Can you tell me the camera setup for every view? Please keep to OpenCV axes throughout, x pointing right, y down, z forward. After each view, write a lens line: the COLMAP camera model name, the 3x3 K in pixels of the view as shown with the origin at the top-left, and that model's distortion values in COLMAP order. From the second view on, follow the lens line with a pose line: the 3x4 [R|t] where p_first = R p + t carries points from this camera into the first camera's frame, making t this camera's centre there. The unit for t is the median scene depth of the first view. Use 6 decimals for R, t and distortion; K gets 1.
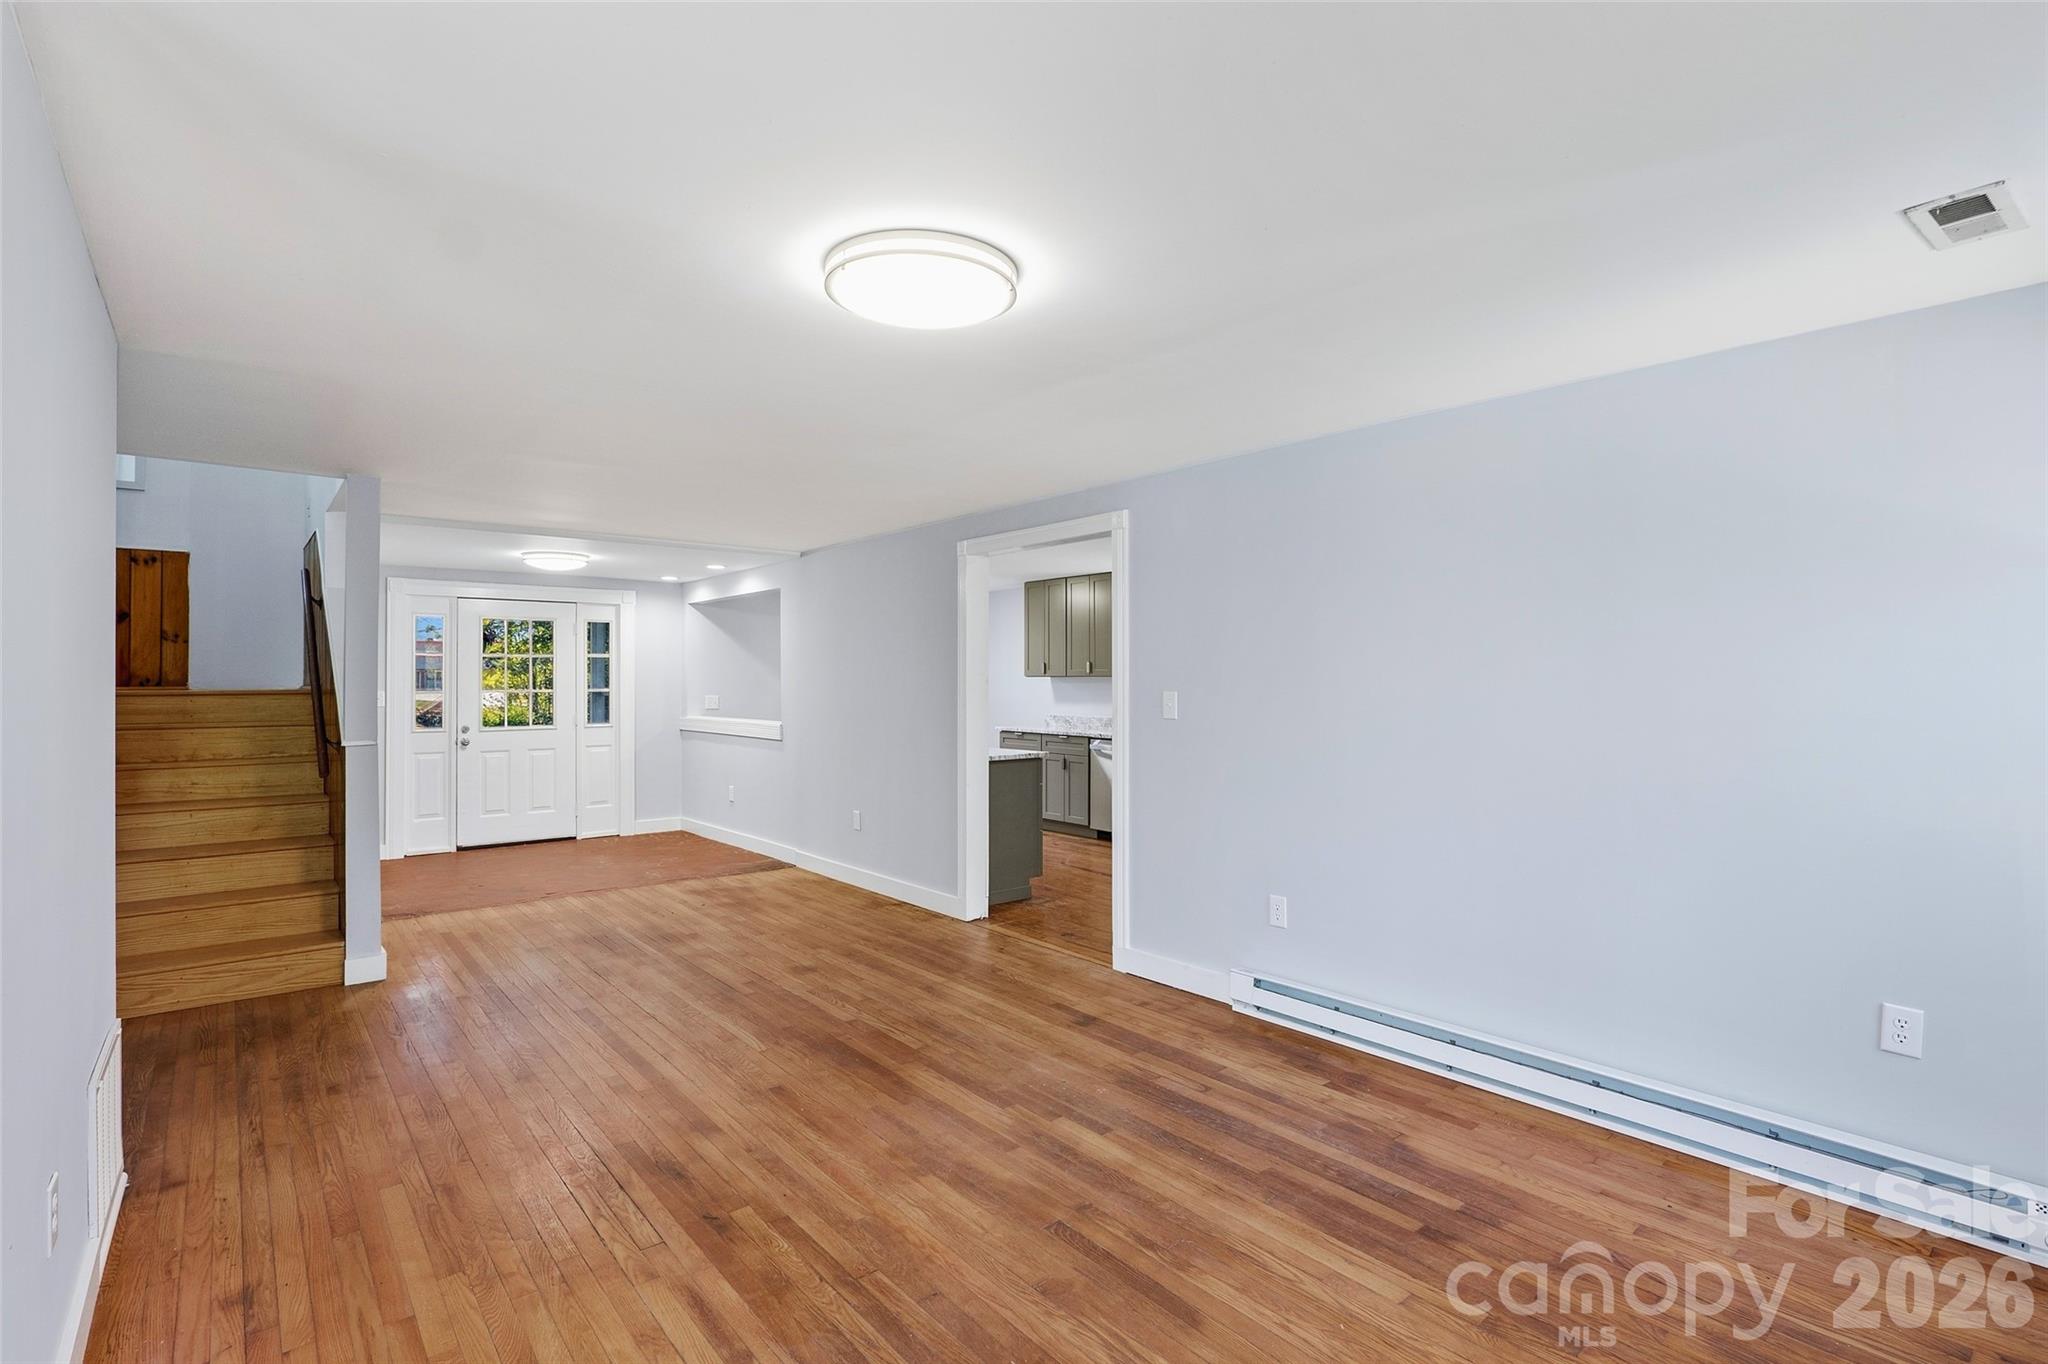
lens RADIAL K [[960.0, 0, 1030.0], [0, 960.0, 682.0], [0, 0, 1]] dist [-0.019488, 0.000626]
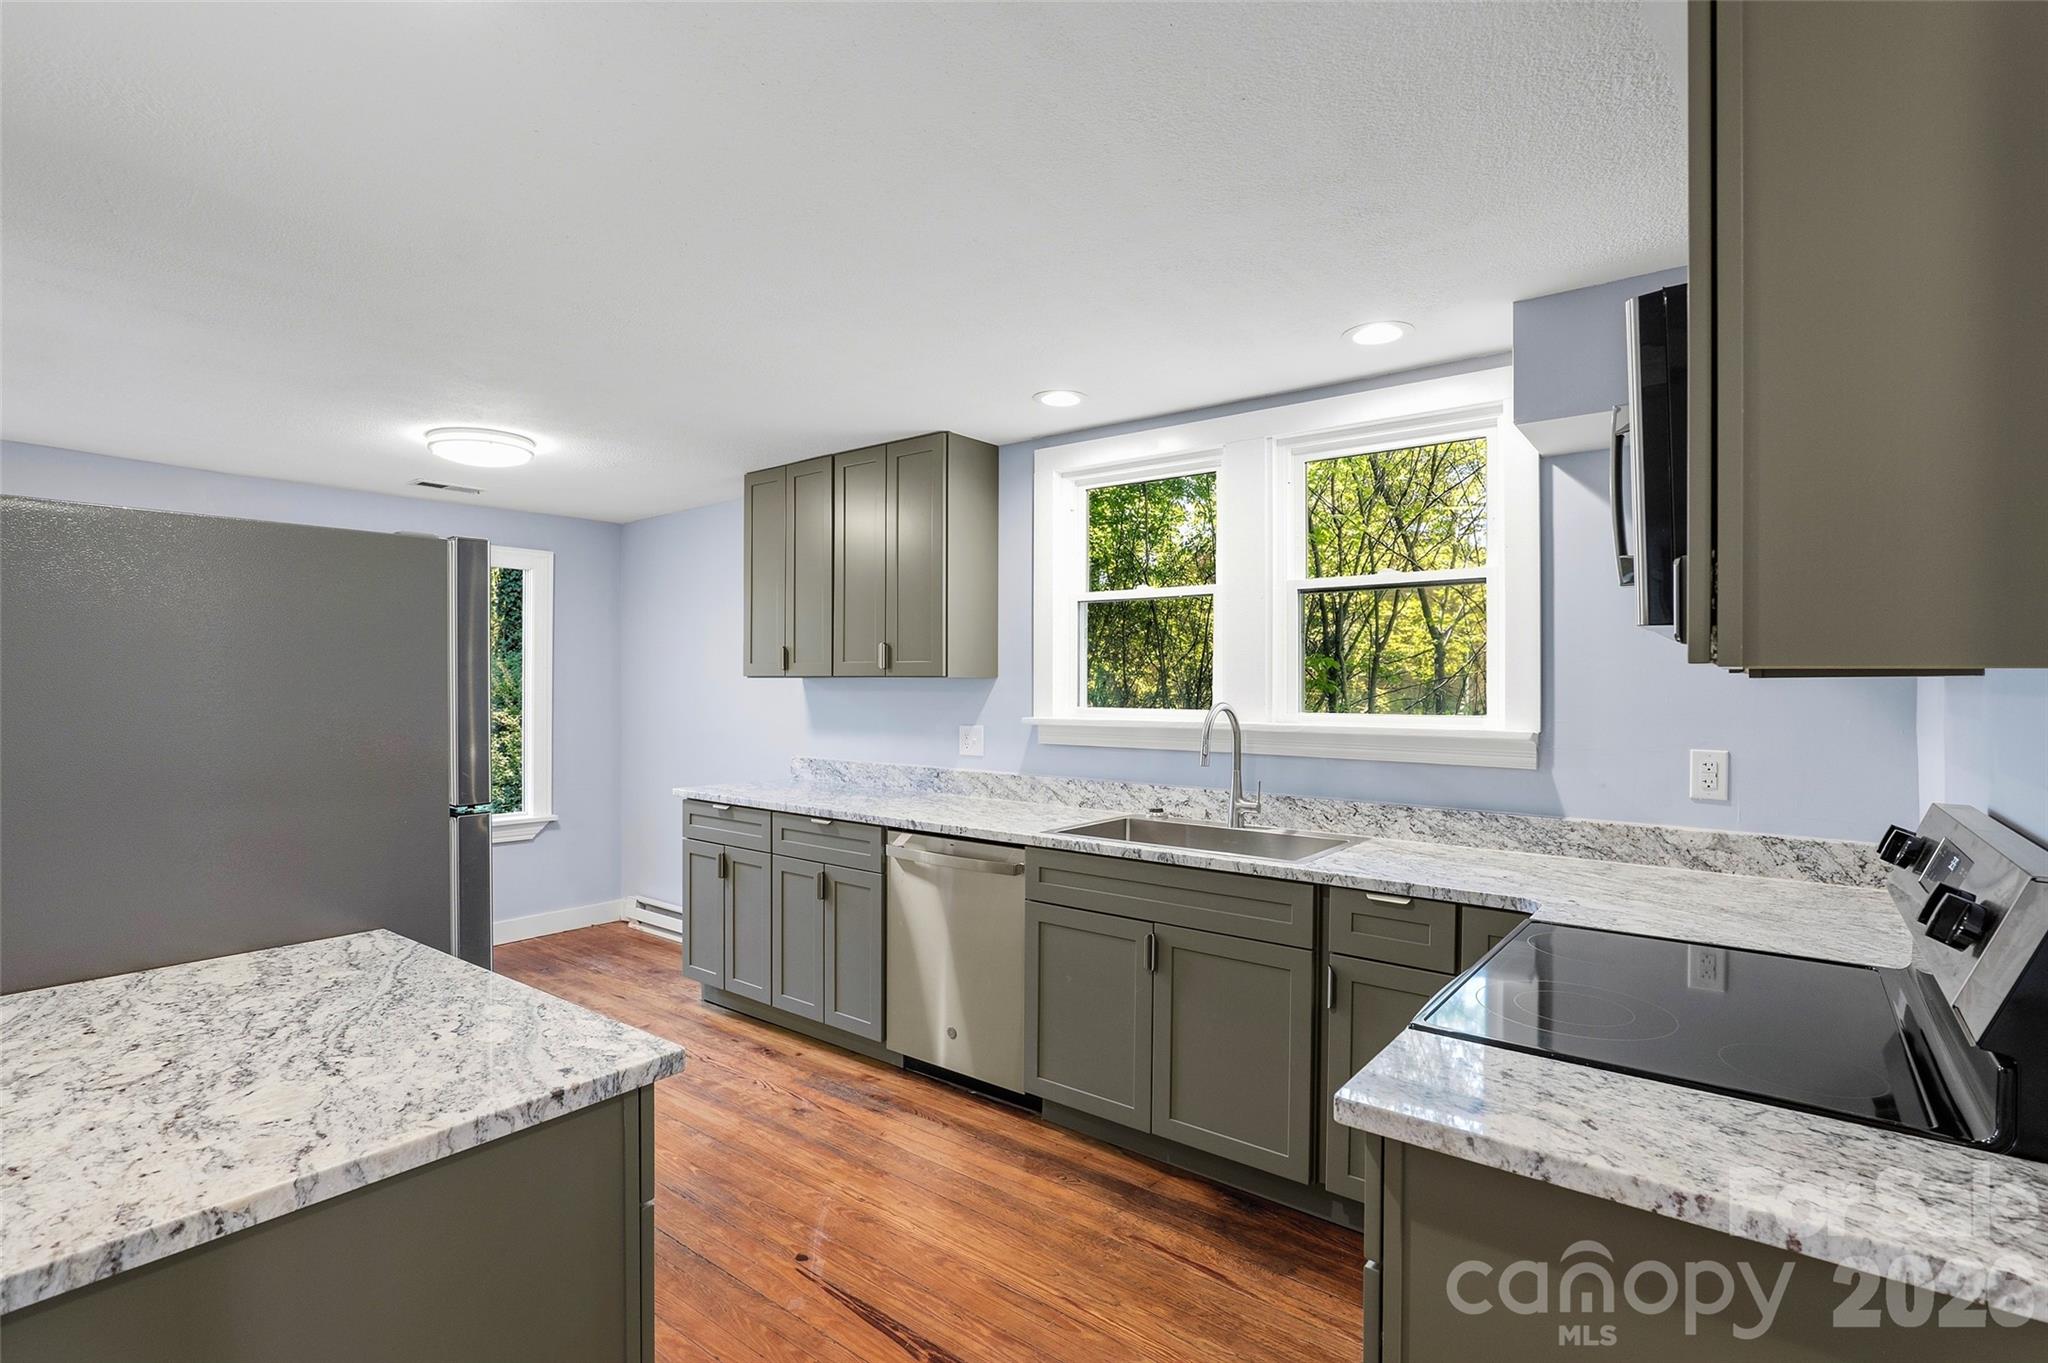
lens RADIAL K [[960.0, 0, 1022.6], [0, 960.0, 685.0], [0, 0, 1]] dist [-0.019488, 0.000626]
pose [[0.977569, 0.003190, 0.210593, 0.019243], [-0.002395, 0.999989, -0.004033, -0.000353], [-0.210603, 0.003438, 0.977566, 0.341433]]
